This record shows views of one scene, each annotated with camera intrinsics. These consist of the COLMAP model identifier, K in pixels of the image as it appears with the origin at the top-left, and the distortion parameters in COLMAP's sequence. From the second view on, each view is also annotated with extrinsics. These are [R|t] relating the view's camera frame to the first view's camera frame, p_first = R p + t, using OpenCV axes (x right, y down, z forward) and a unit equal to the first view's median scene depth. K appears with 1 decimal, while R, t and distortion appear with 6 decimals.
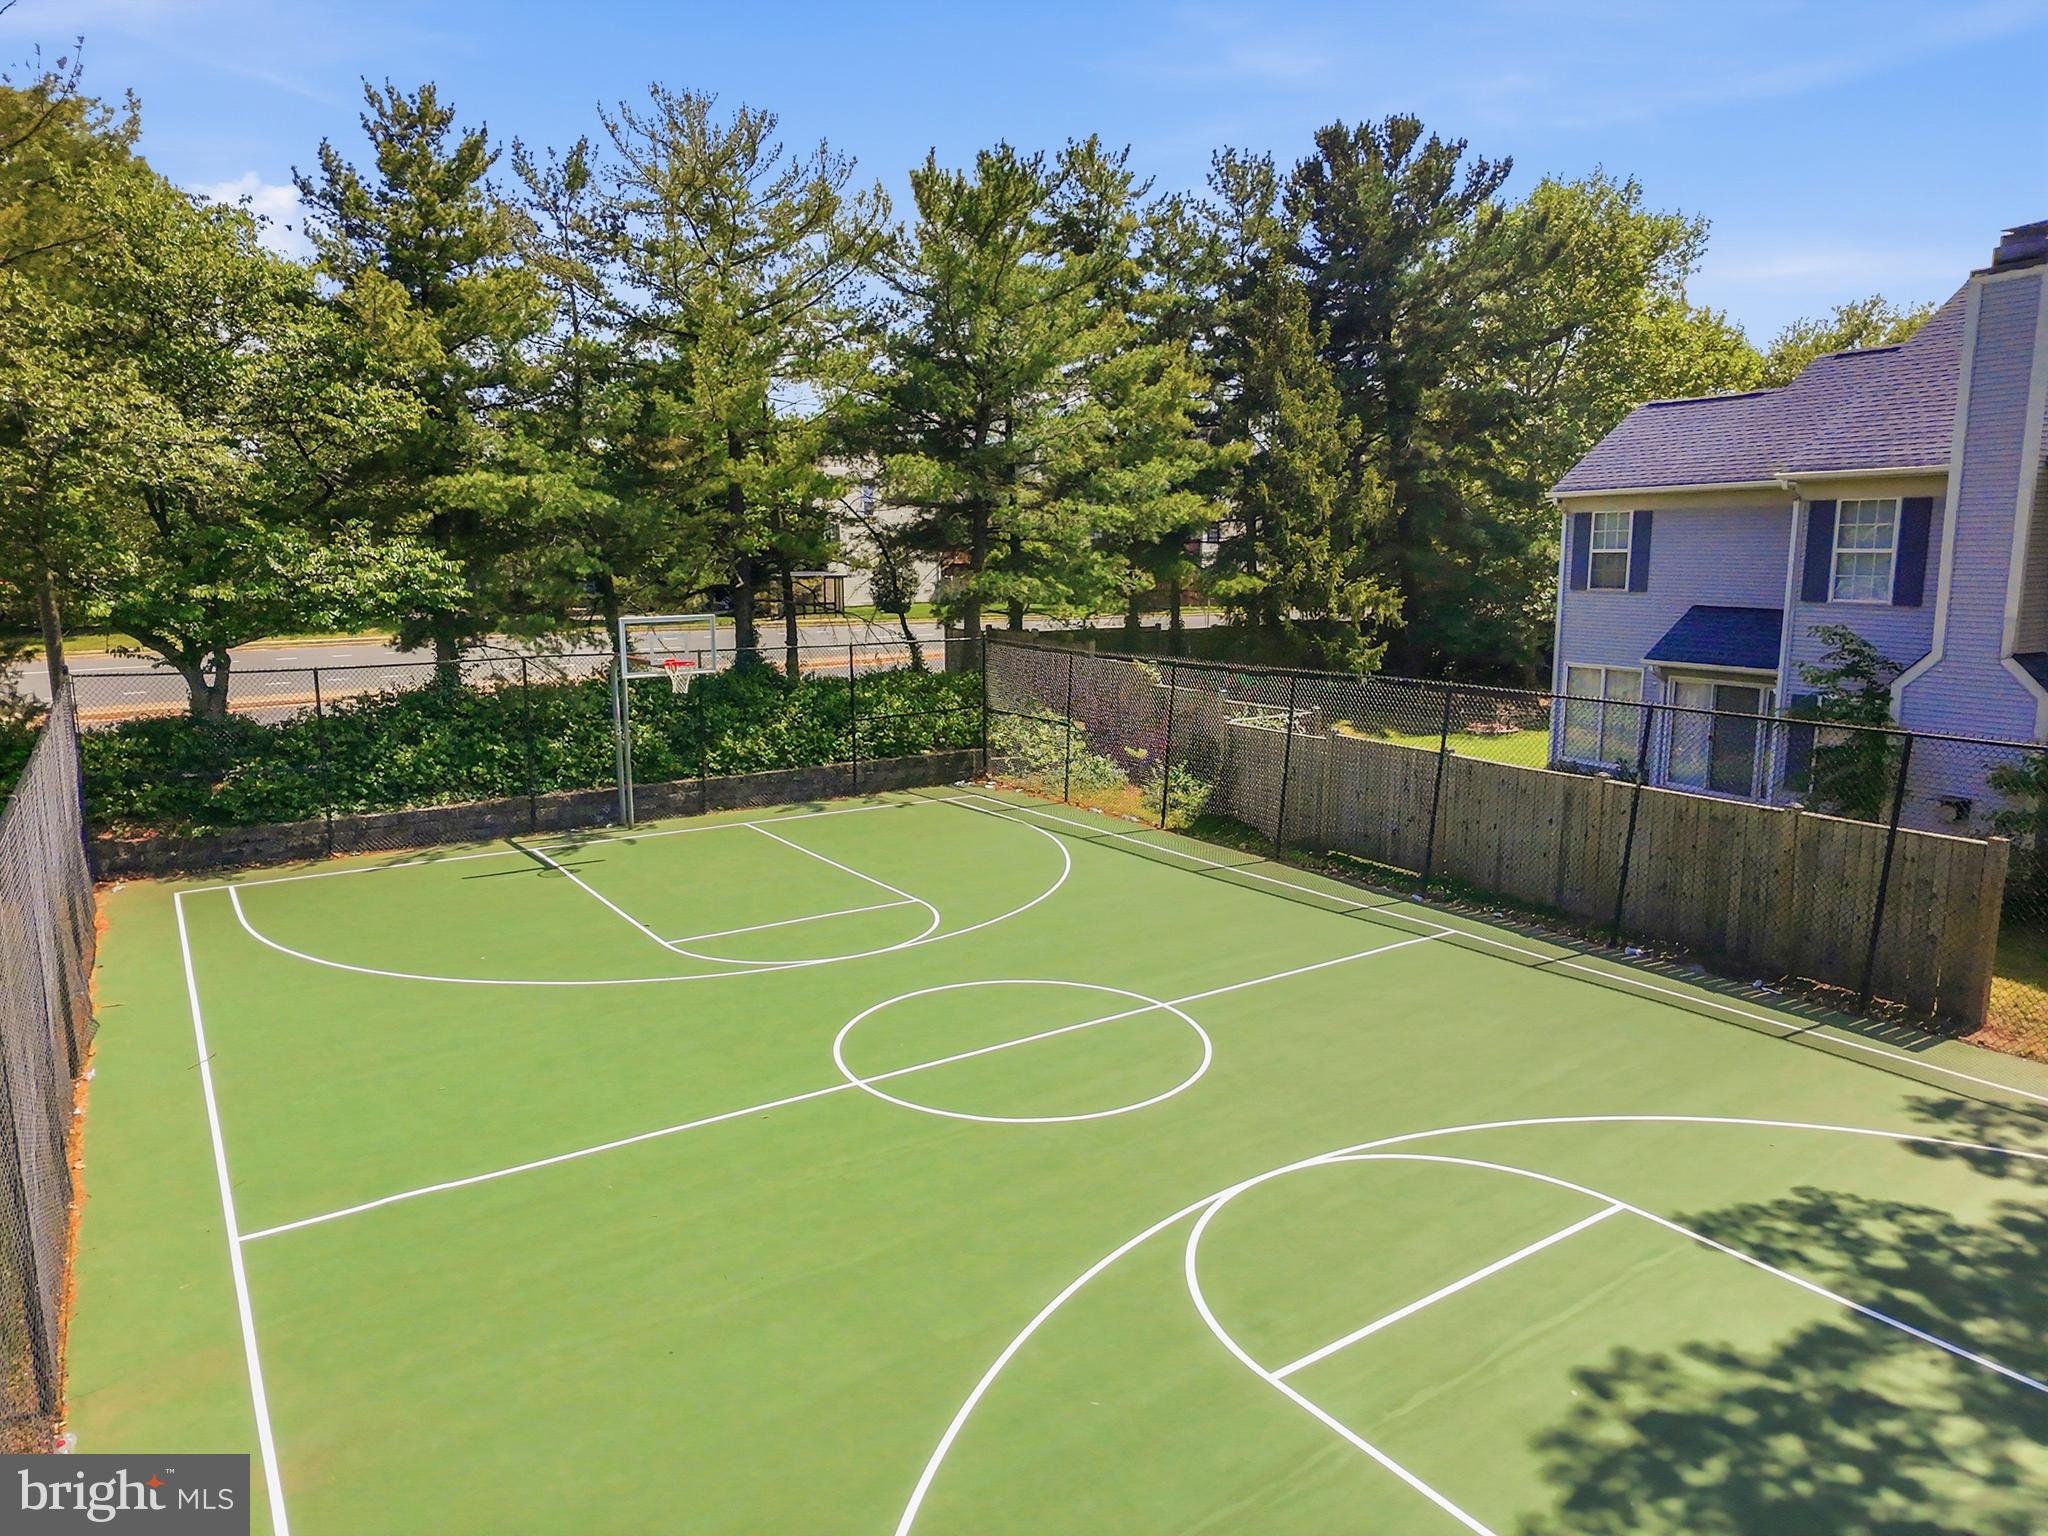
lens RADIAL K [[1271.6, 0, 1024.0], [0, 1271.6, 768.0], [0, 0, 1]] dist [0.014748, 0.003302]
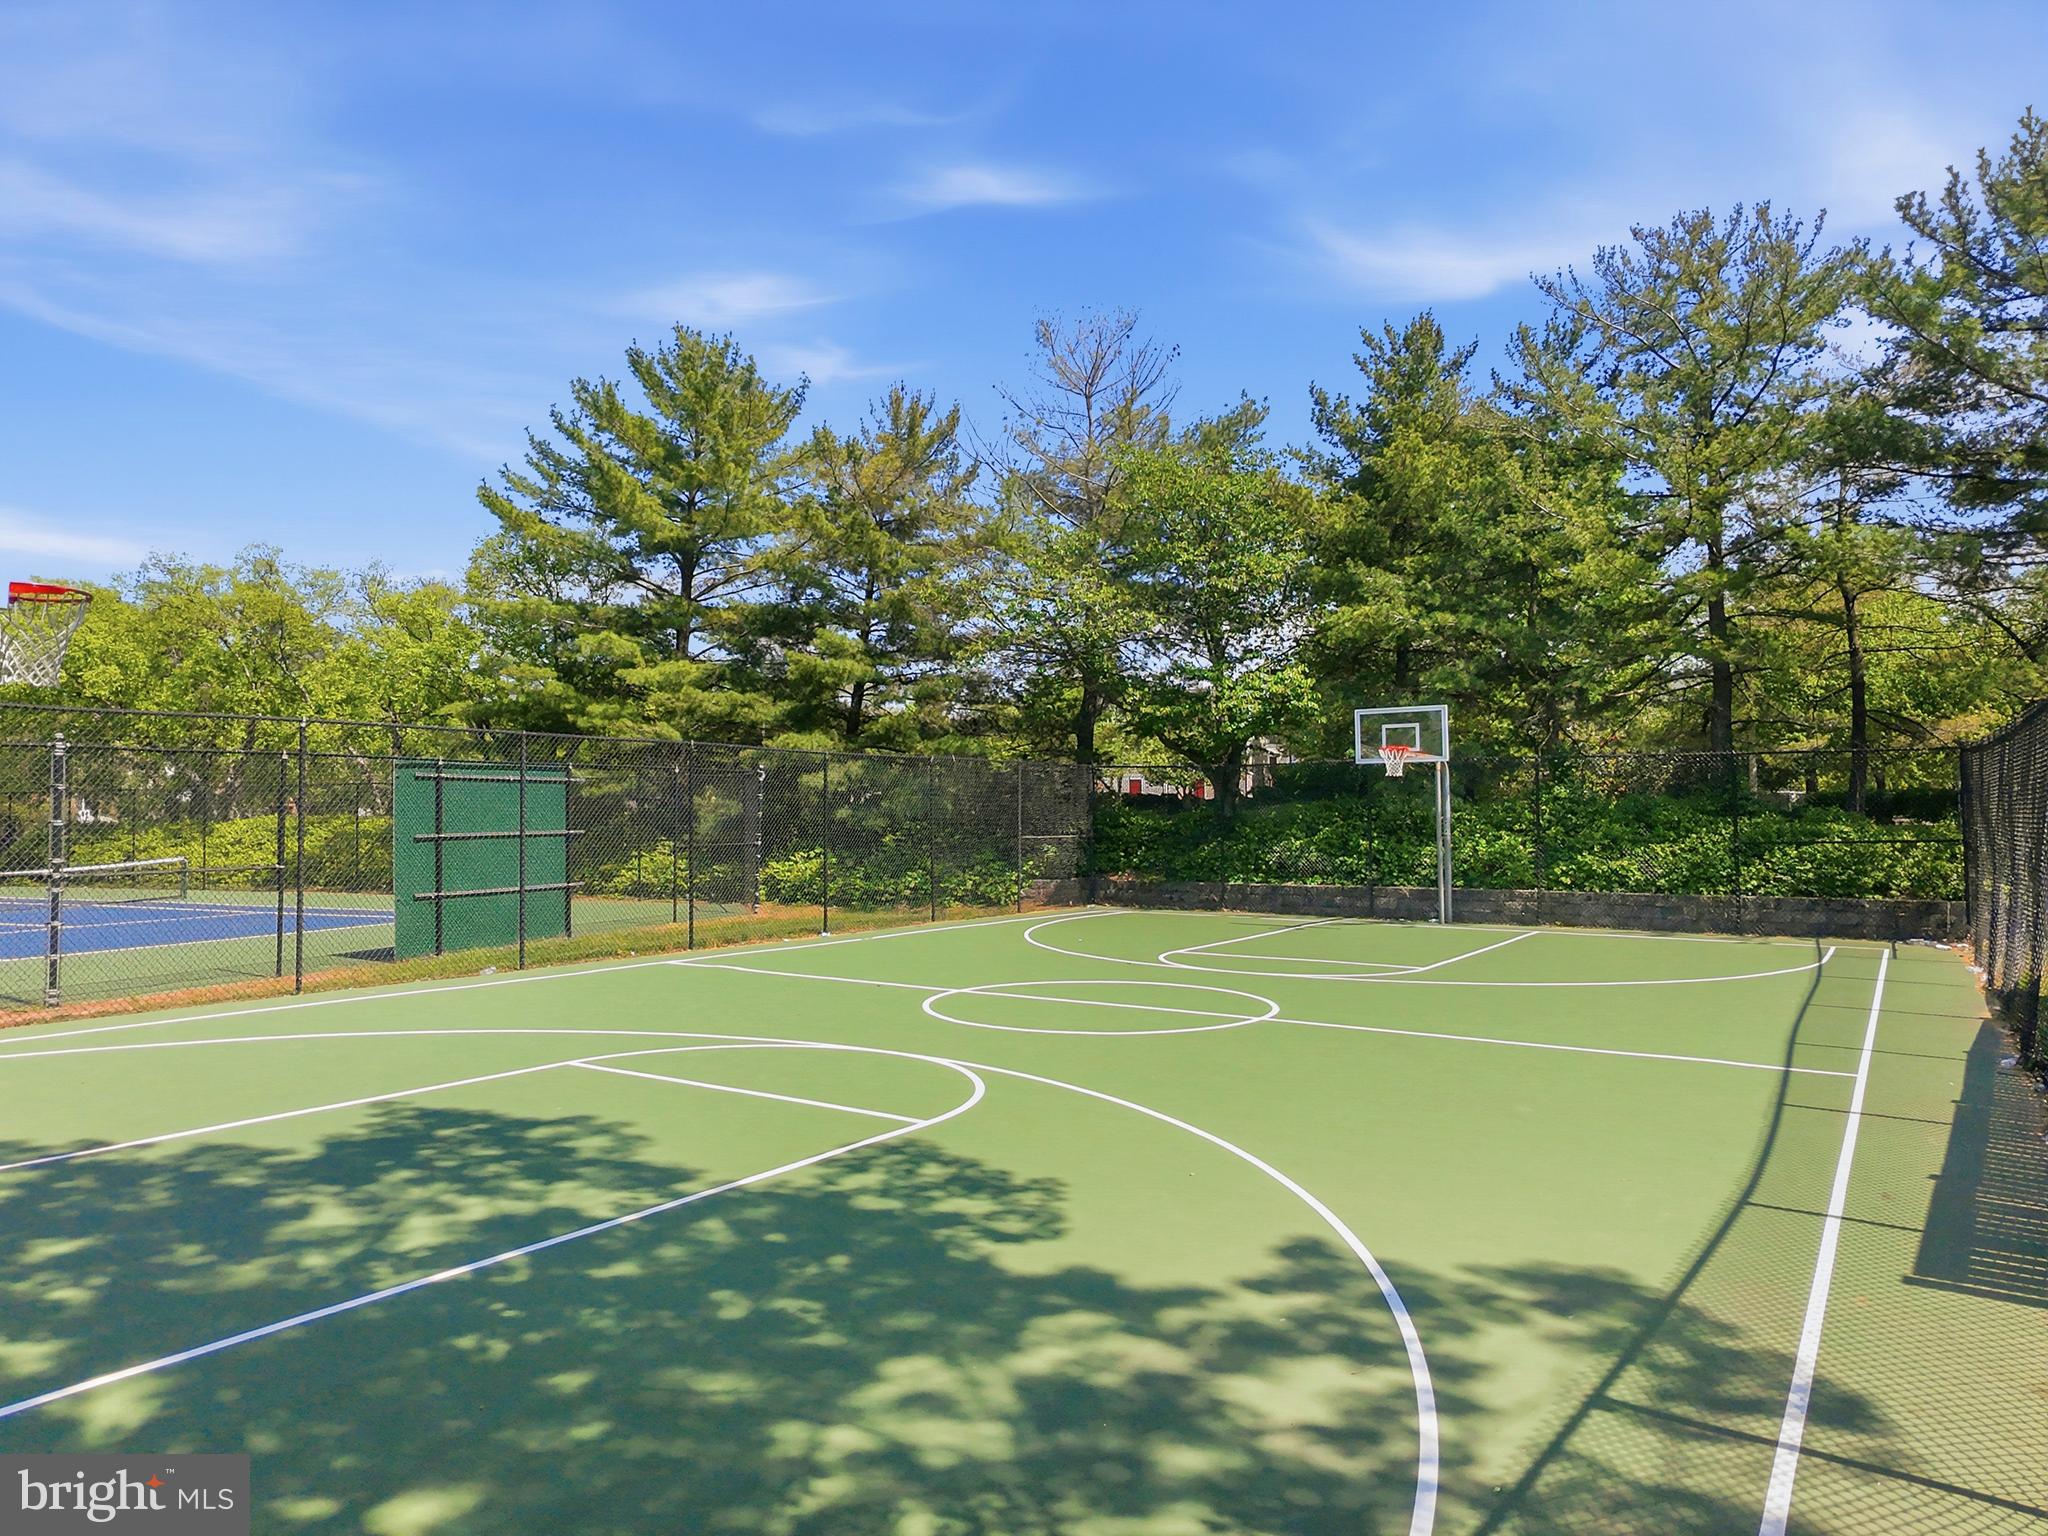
lens RADIAL K [[1271.6, 0, 1024.0], [0, 1271.6, 768.0], [0, 0, 1]] dist [0.014748, 0.003302]
pose [[0.378581, -0.032658, -0.924992, 0.655335], [-0.149193, 0.984155, -0.095809, 0.091012], [0.913465, 0.174274, 0.367710, 0.359394]]
